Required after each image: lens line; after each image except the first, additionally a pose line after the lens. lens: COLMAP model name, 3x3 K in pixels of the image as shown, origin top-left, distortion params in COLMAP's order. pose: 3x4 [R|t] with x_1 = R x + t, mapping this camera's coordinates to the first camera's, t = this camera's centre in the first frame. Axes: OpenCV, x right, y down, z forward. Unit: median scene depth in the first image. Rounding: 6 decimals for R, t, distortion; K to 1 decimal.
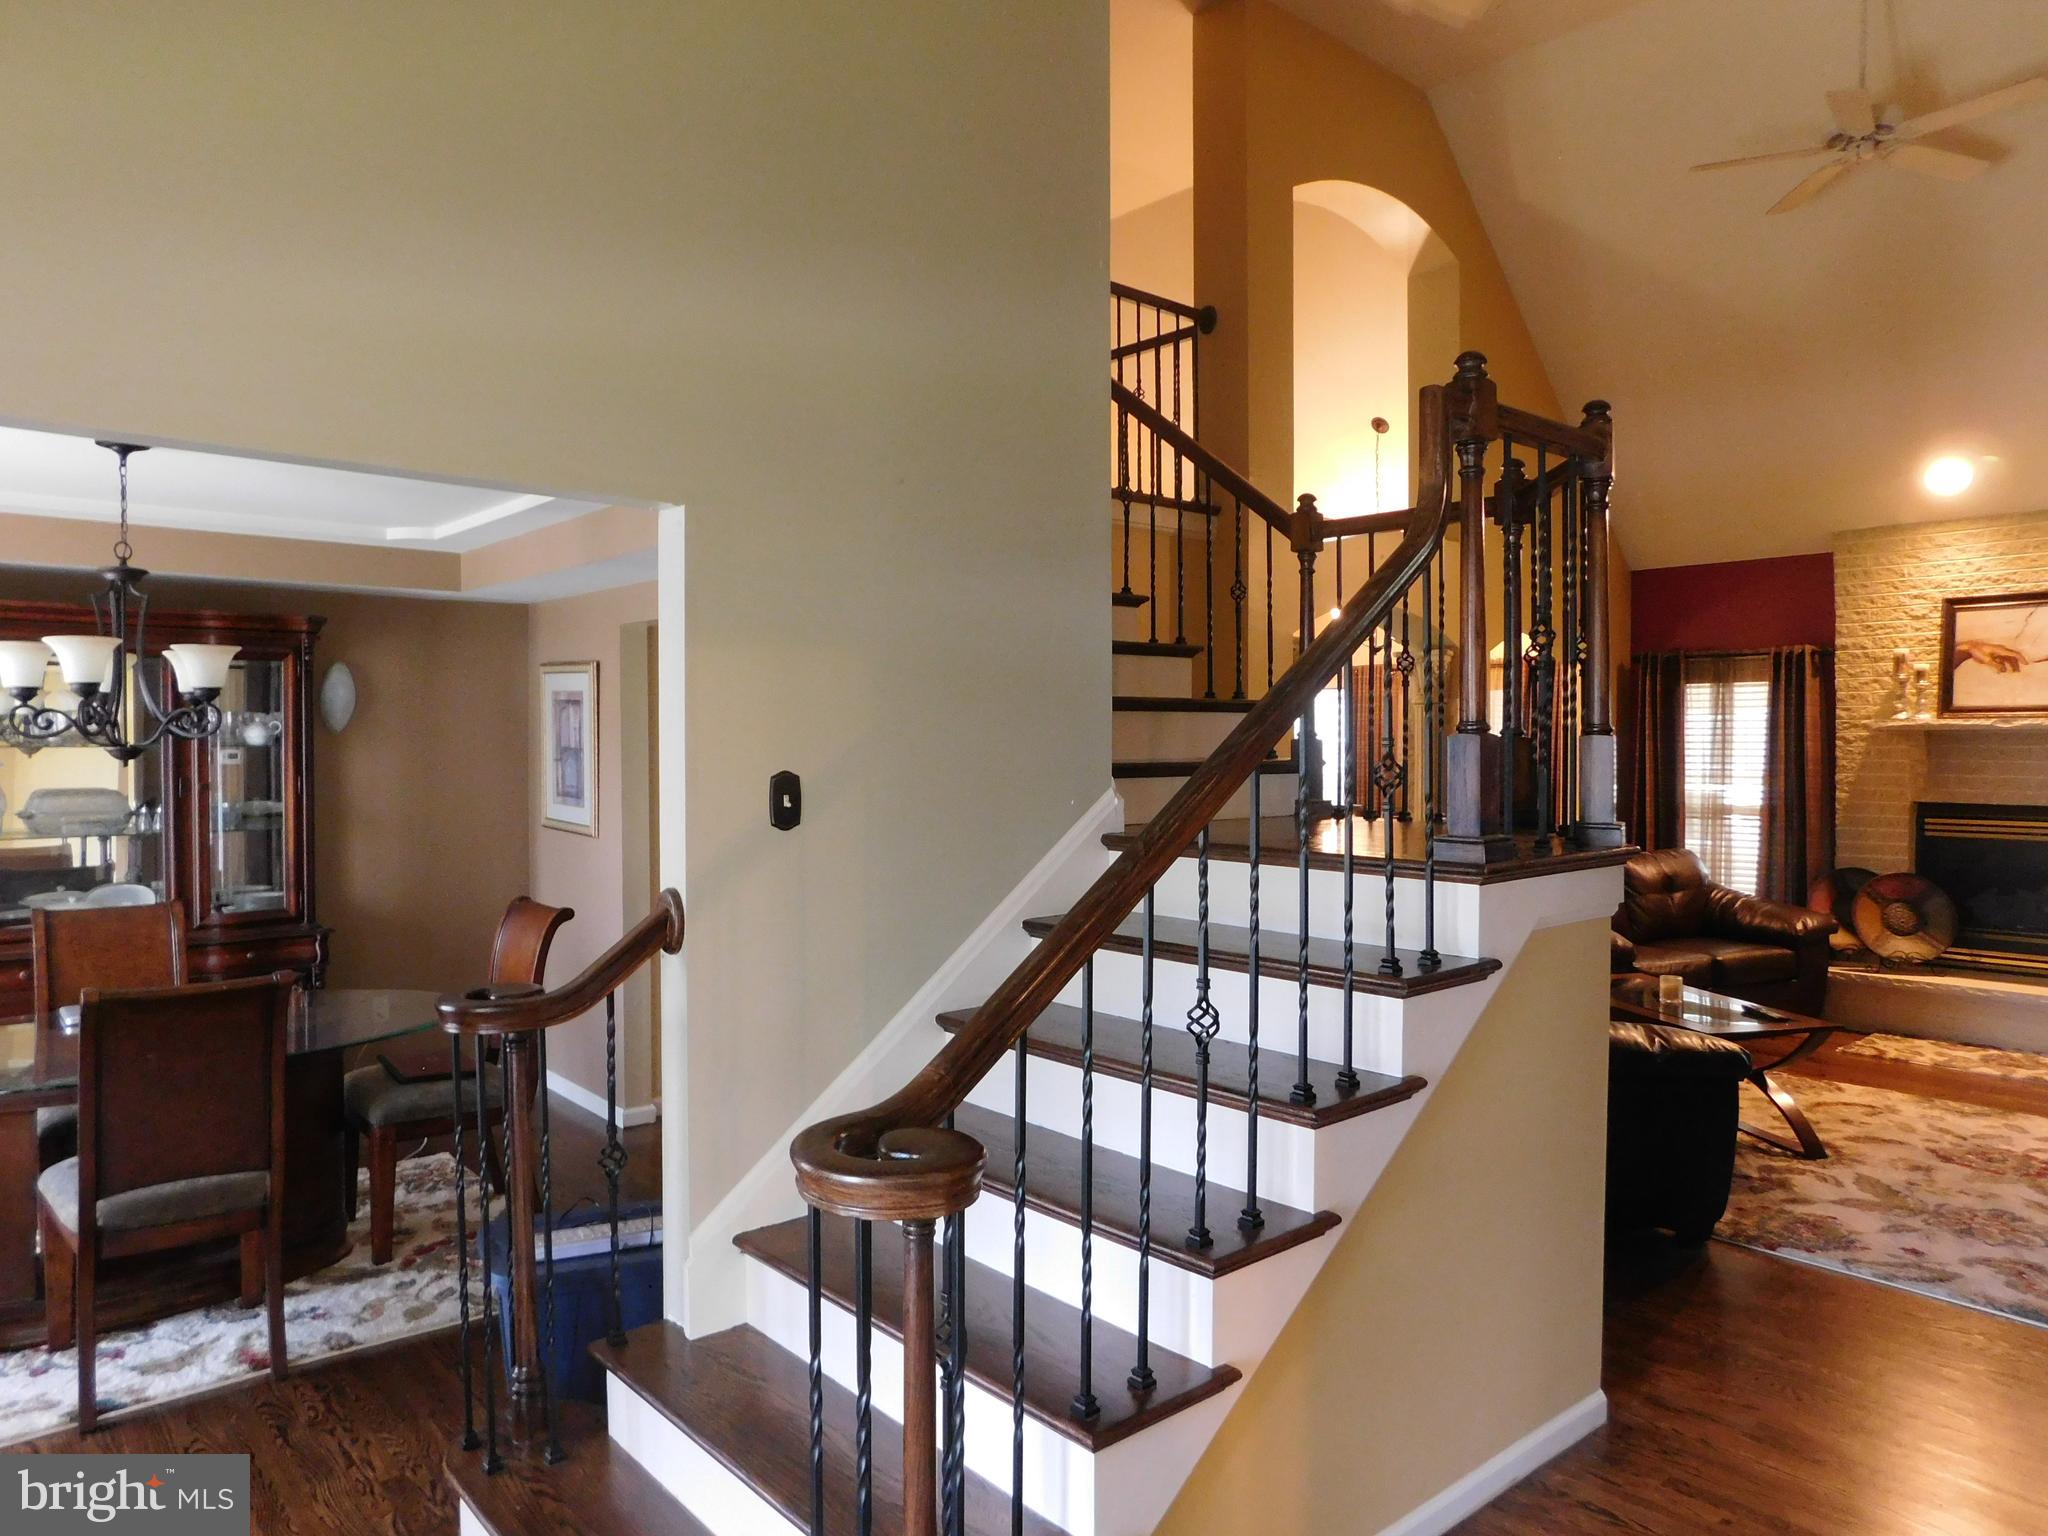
lens RADIAL K [[1353.3, 0, 1036.8], [0, 1353.3, 765.8], [0, 0, 1]] dist [-0.071482, 0.057048]
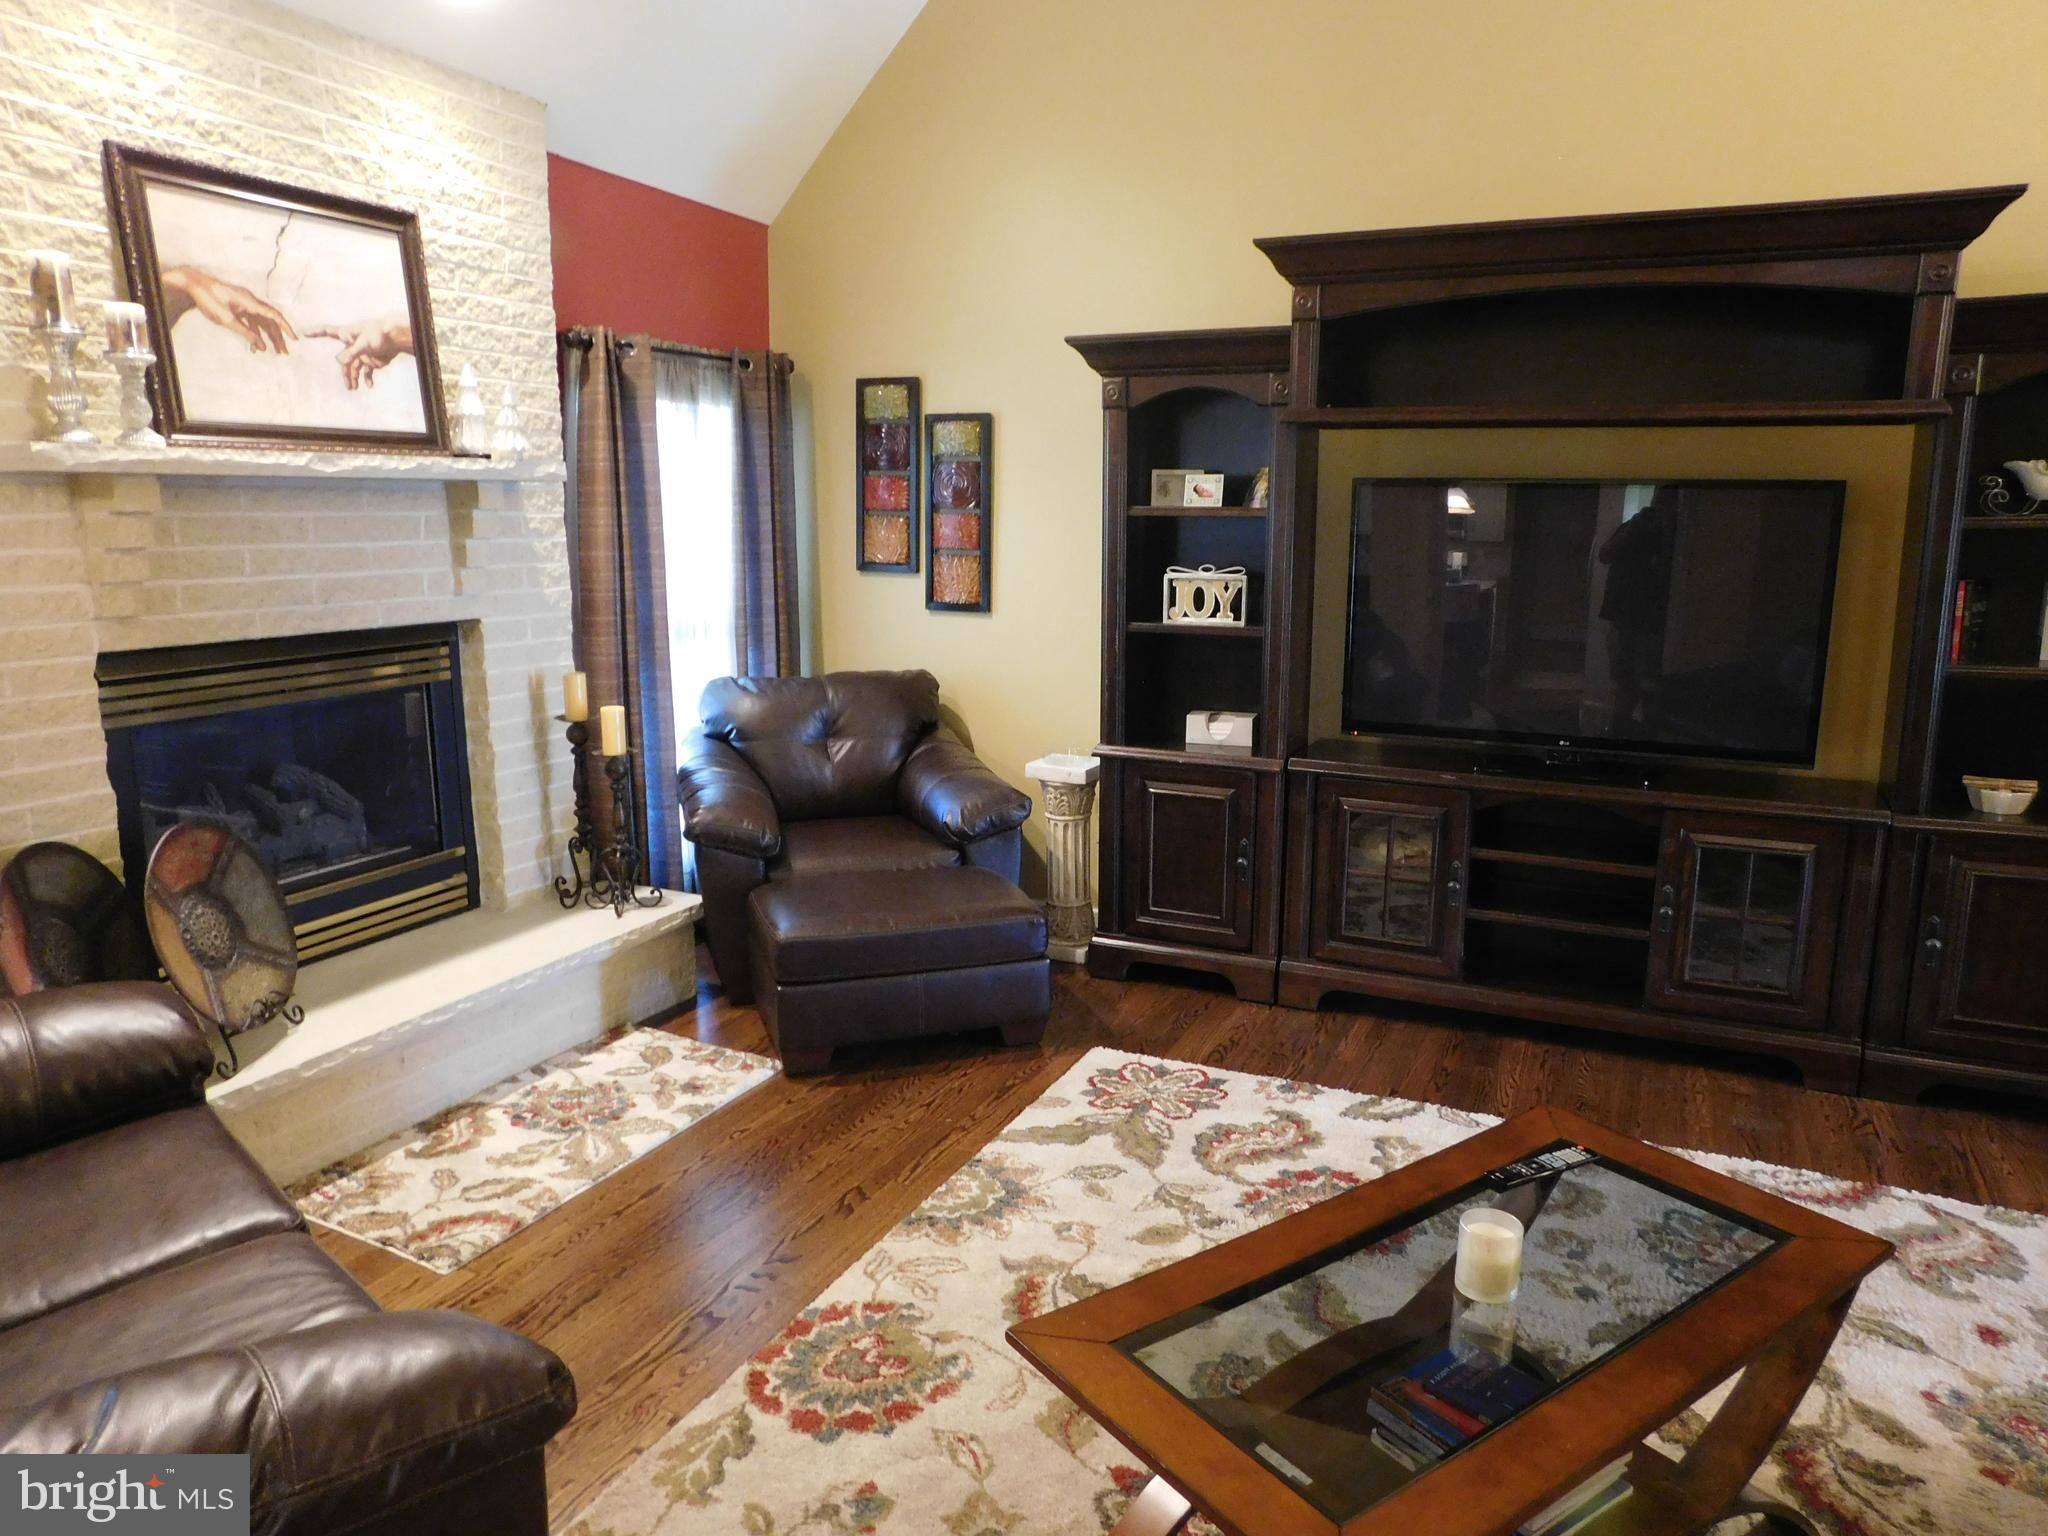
lens RADIAL K [[1353.3, 0, 1023.4], [0, 1353.3, 763.9], [0, 0, 1]] dist [-0.071482, 0.057048]
pose [[-0.393743, -0.177237, 0.901972, 0.174172], [0.007206, 0.980610, 0.195835, -0.017144], [-0.919192, 0.083609, -0.384832, 0.899730]]
